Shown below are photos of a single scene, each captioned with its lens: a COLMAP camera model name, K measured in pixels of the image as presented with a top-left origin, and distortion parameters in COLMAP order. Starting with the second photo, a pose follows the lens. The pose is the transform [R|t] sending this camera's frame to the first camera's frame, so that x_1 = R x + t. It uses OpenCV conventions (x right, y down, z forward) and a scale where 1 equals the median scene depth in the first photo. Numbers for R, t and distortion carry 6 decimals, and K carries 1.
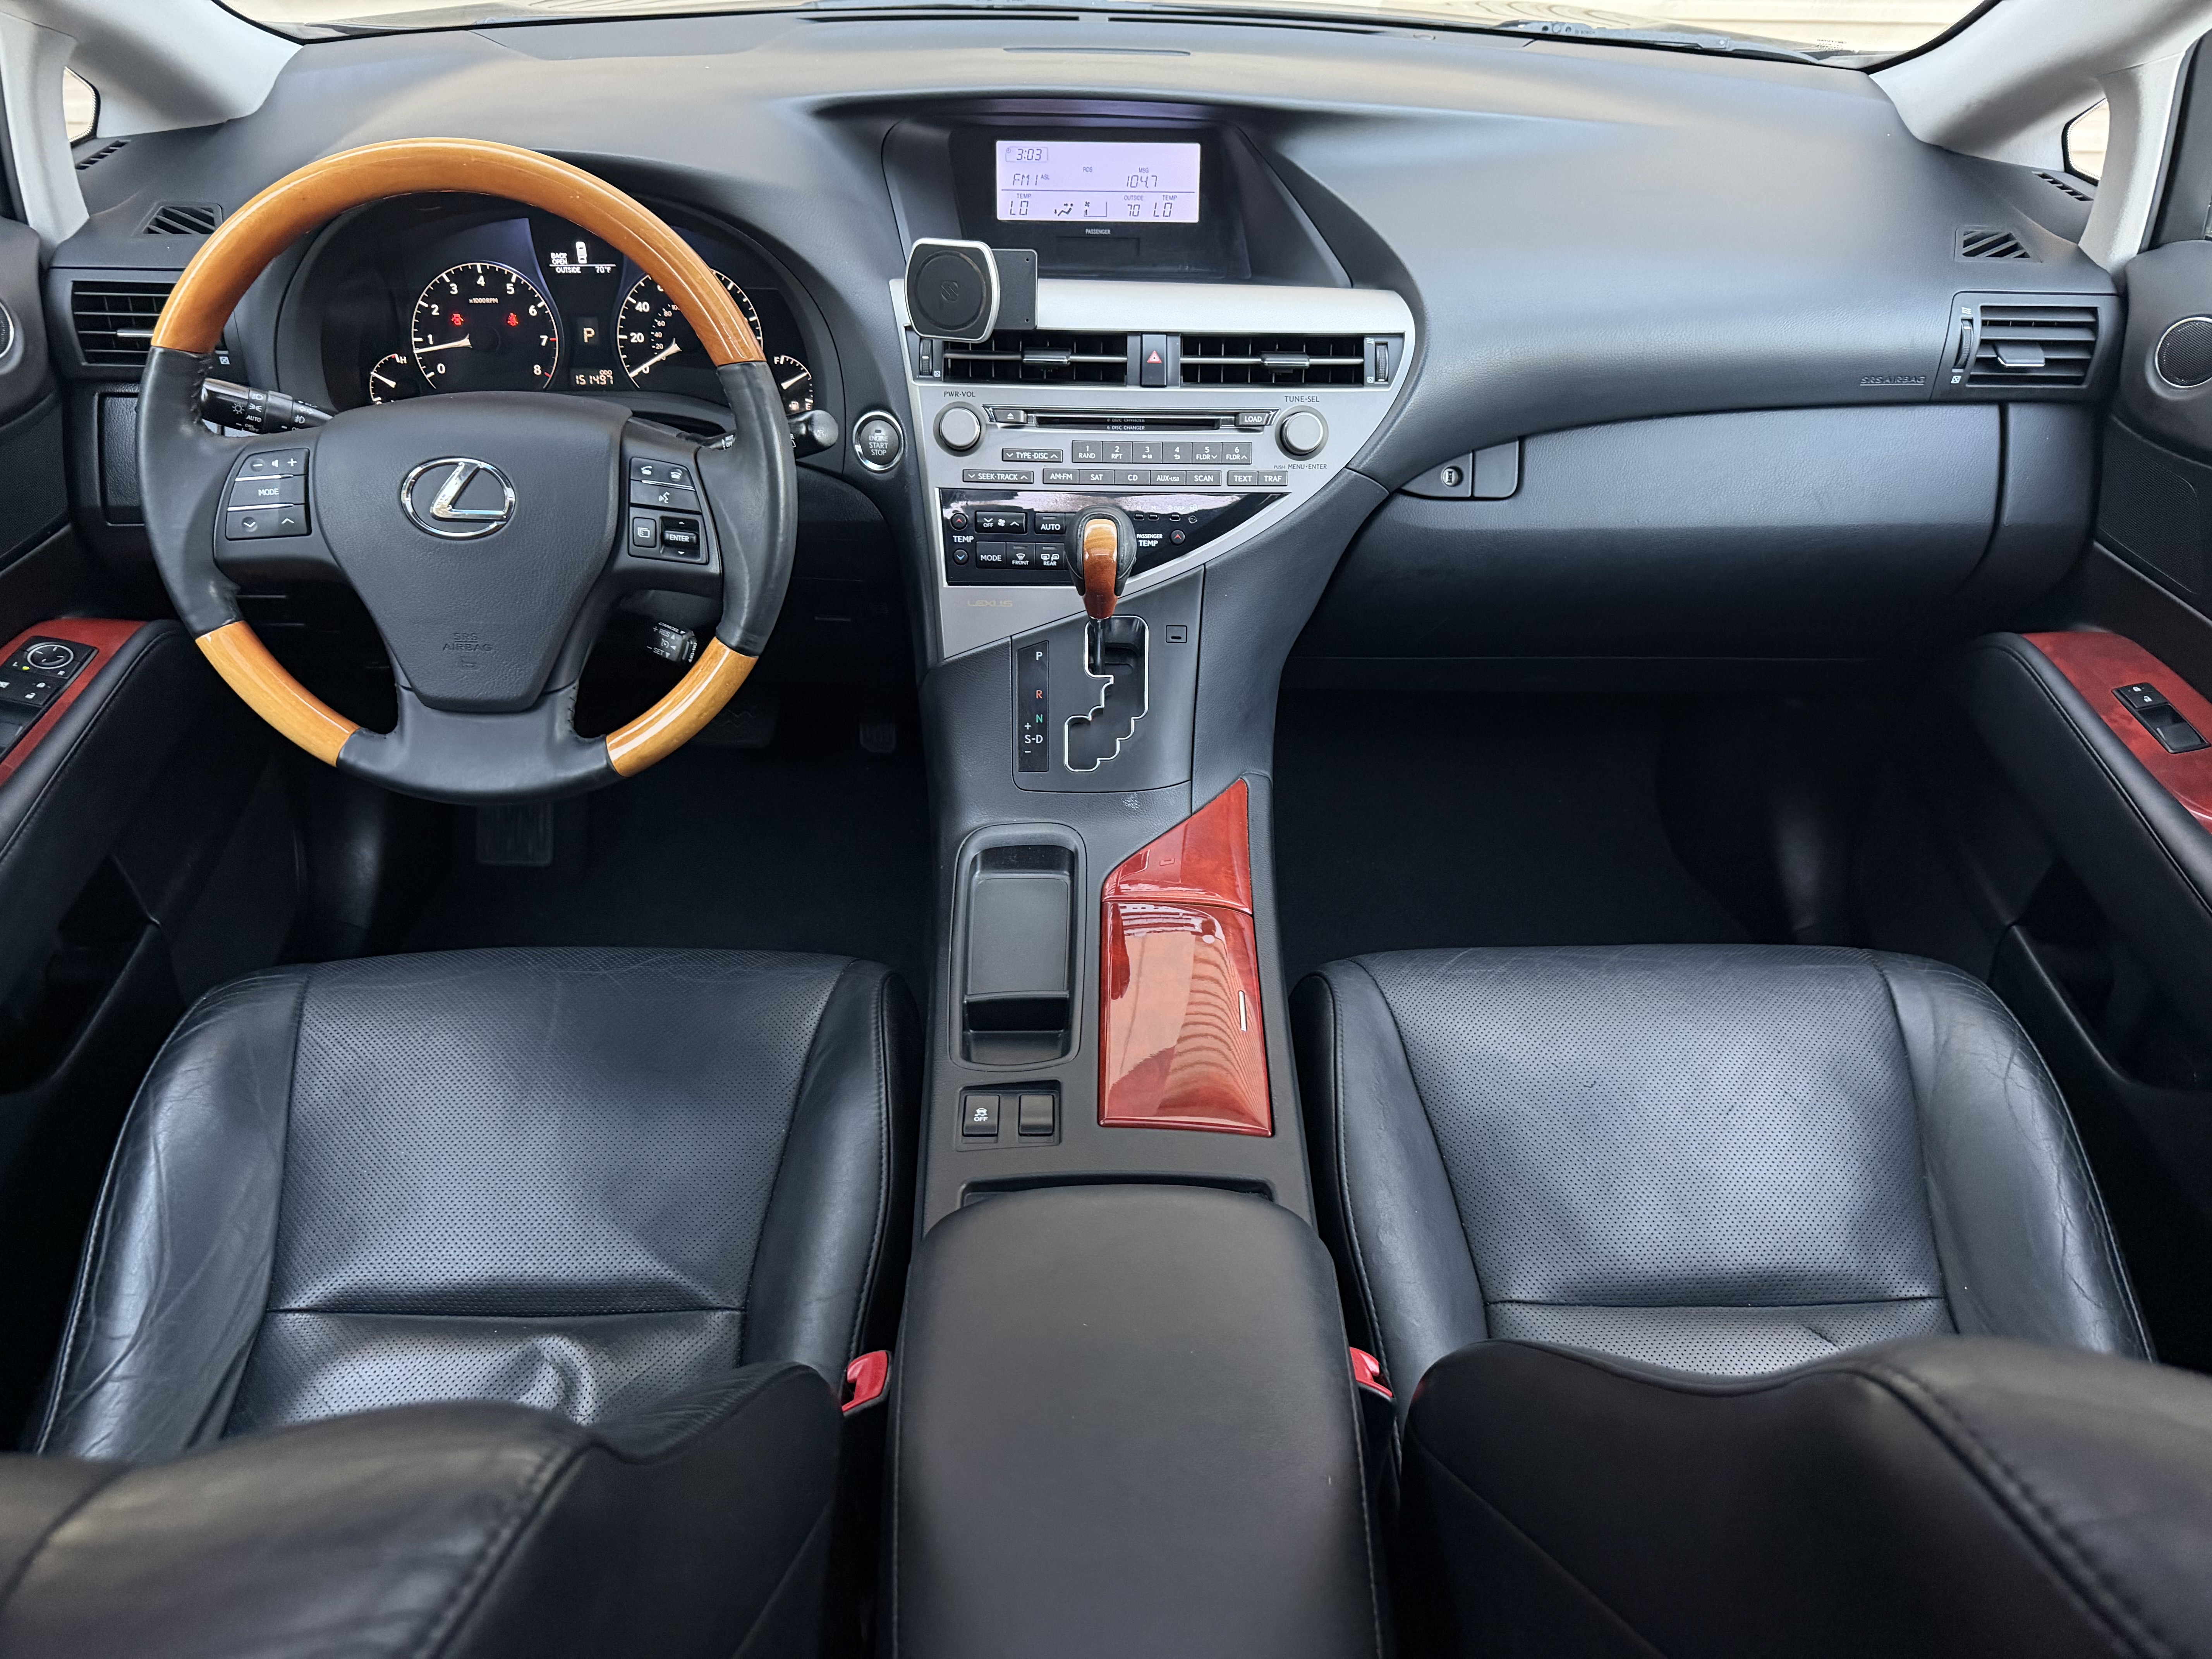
lens RADIAL K [[1584.2, 0, 1107.5], [0, 1584.2, 877.8], [0, 0, 1]] dist [0.038653, -0.050964]
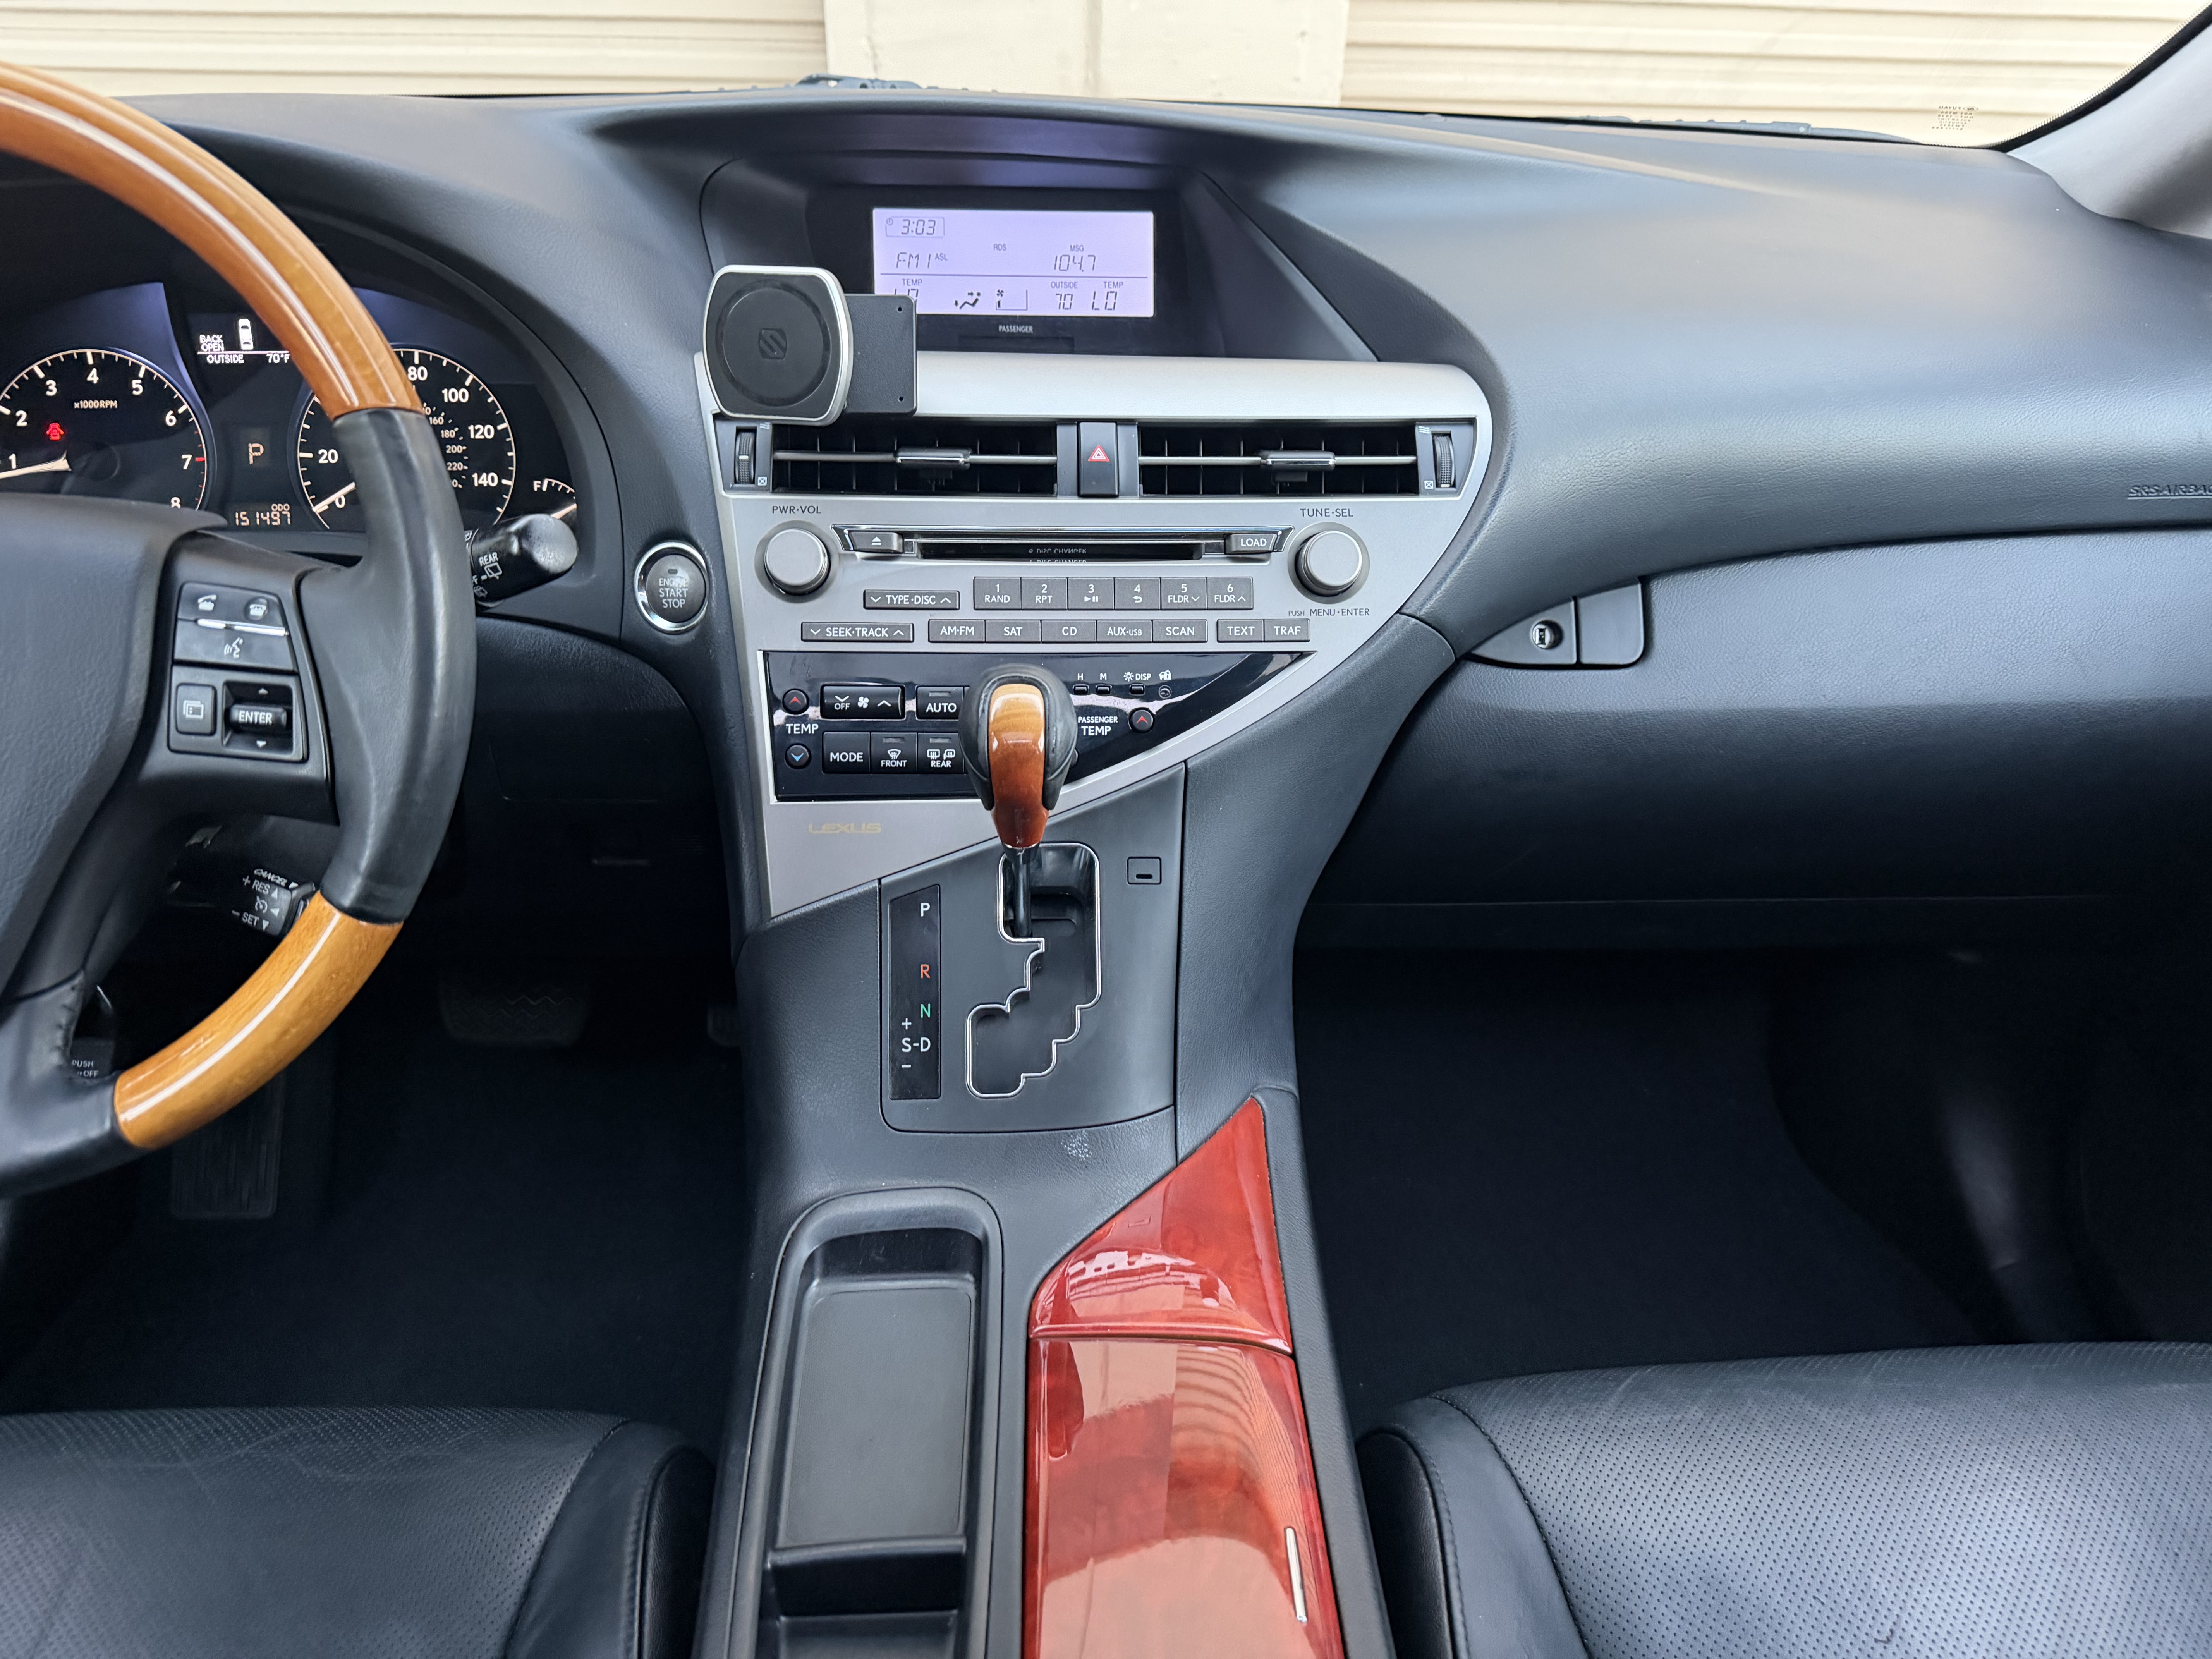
lens RADIAL K [[1584.2, 0, 1102.6], [0, 1584.2, 847.1], [0, 0, 1]] dist [0.038653, -0.050964]
pose [[0.999341, -0.018652, 0.031127, 0.007754], [0.023840, 0.984159, -0.175677, -0.054190], [-0.027357, 0.176304, 0.983956, 0.385231]]
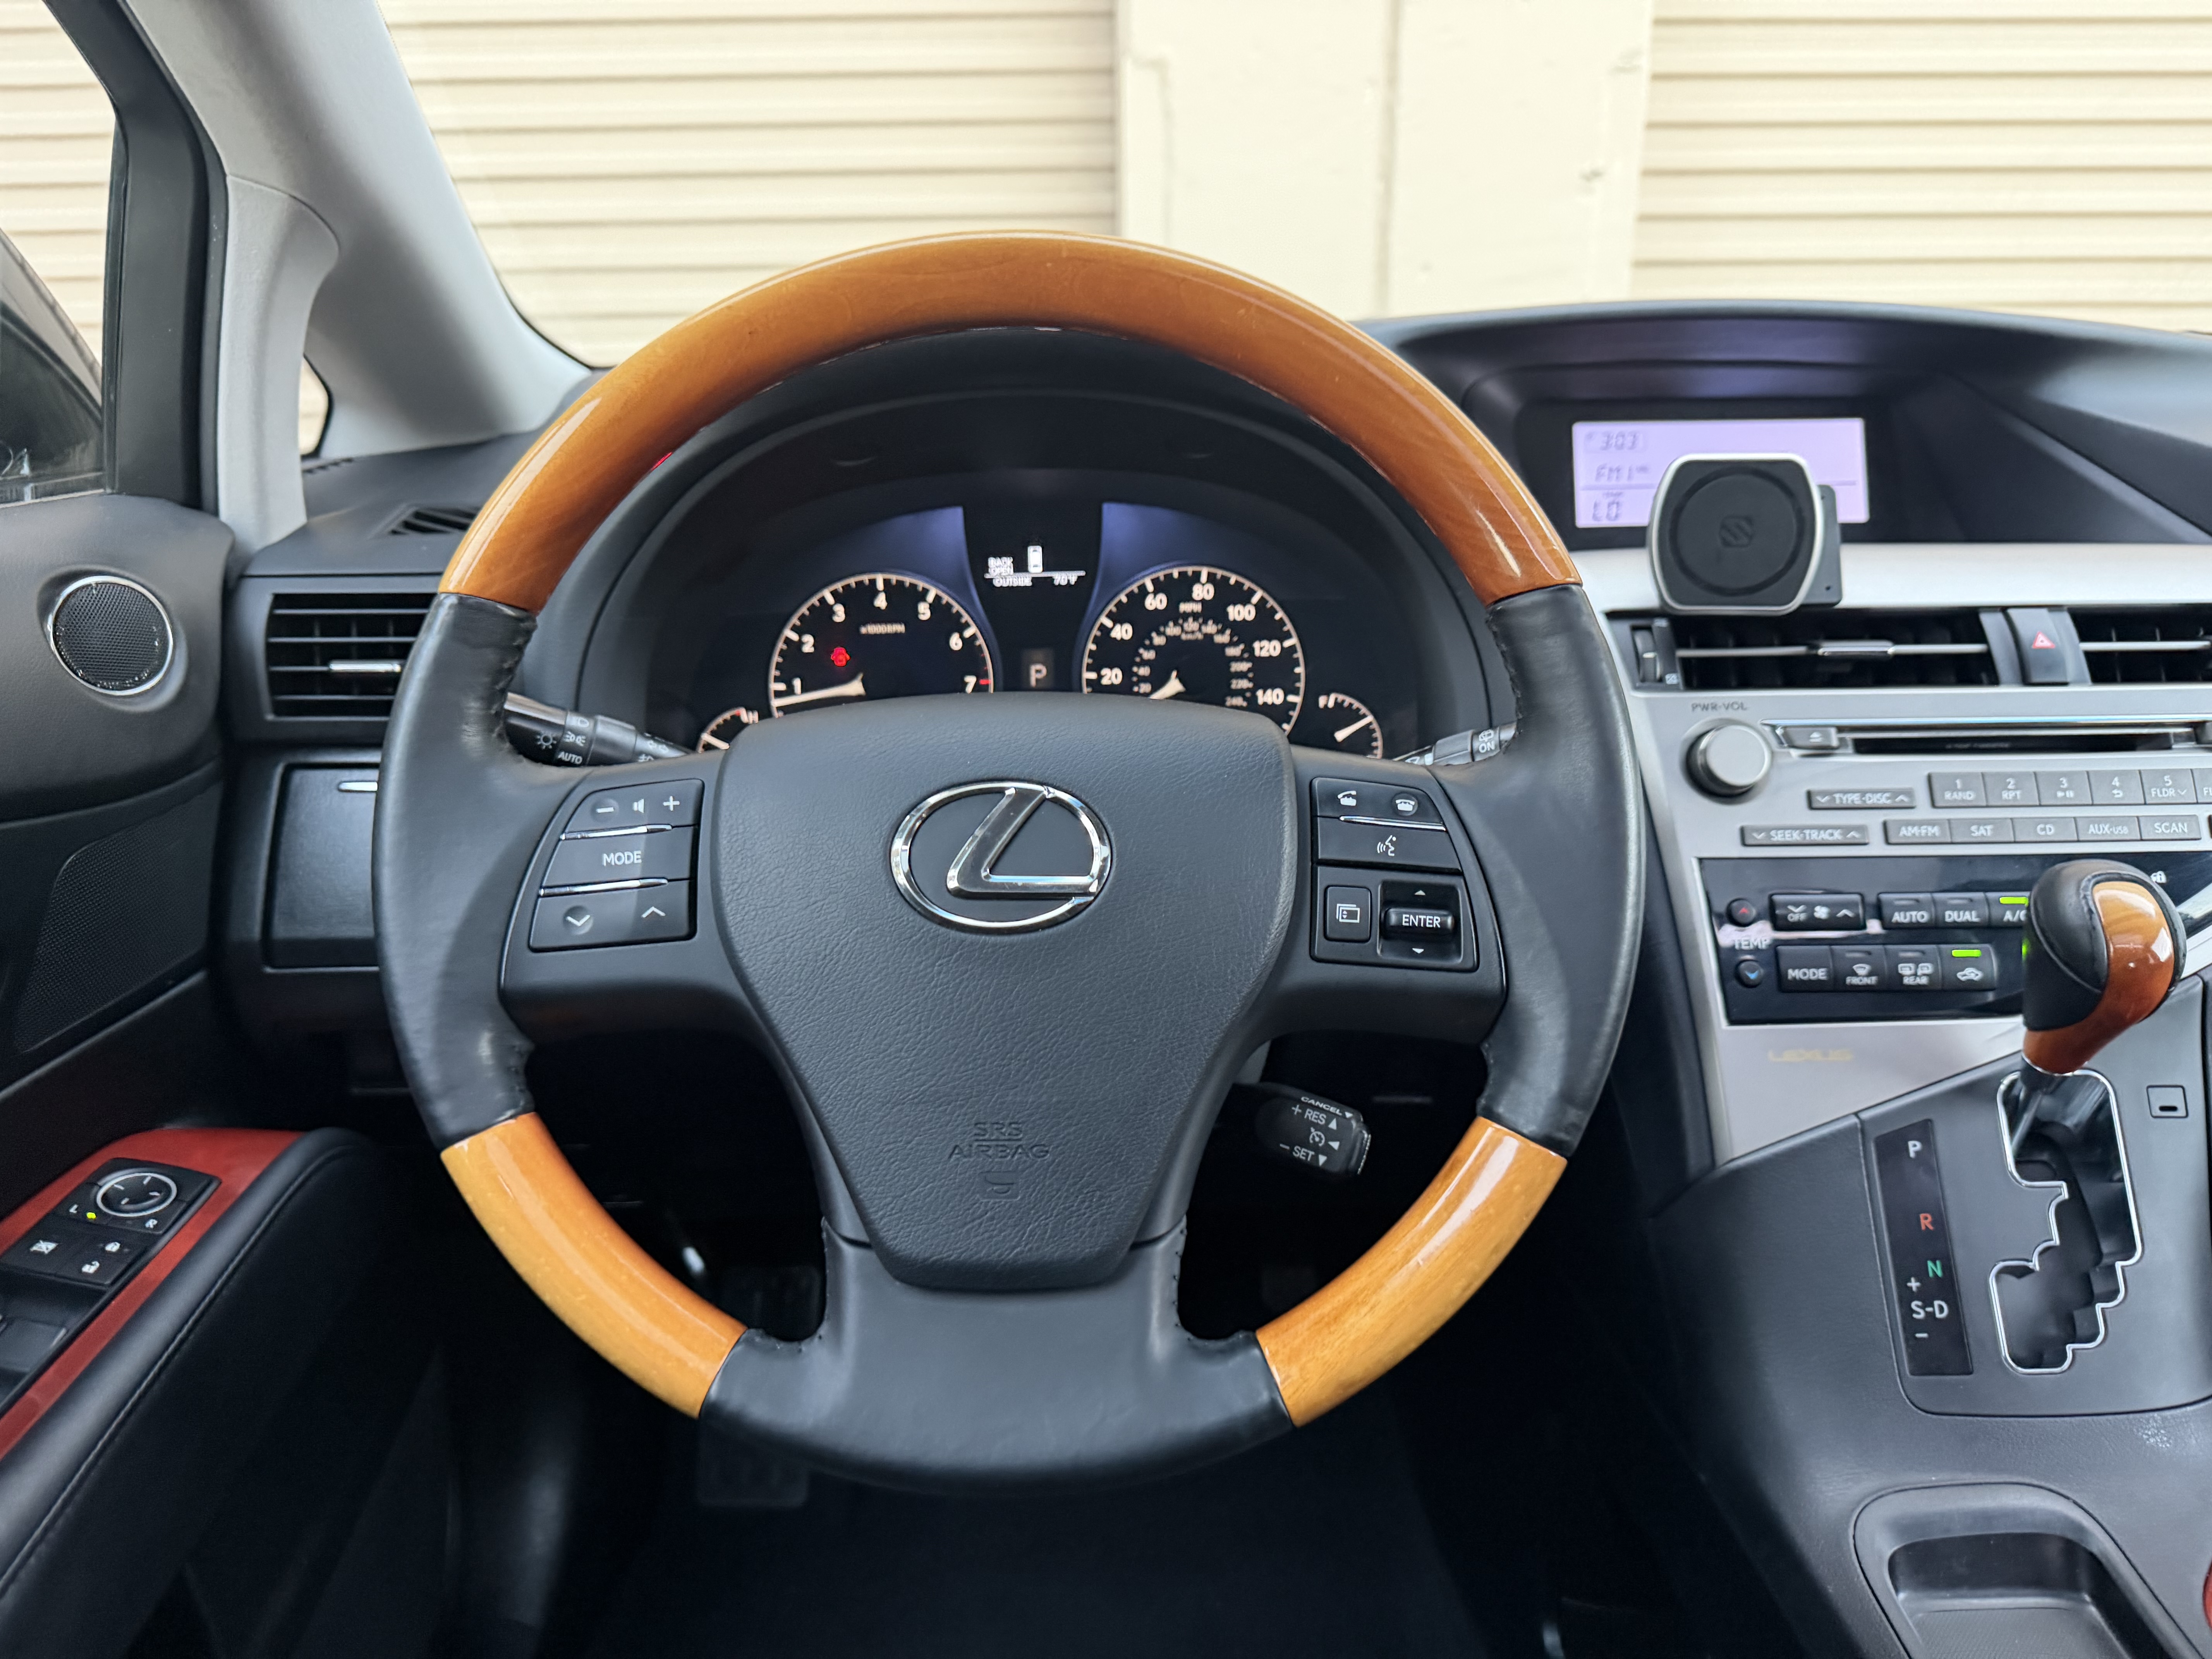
lens RADIAL K [[1584.2, 0, 1090.9], [0, 1584.2, 851.5], [0, 0, 1]] dist [0.038653, -0.050964]
pose [[0.999115, -0.029999, -0.029497, -0.307617], [0.018389, 0.941989, -0.335139, -0.059101], [0.037840, 0.334300, 0.941707, 0.446583]]
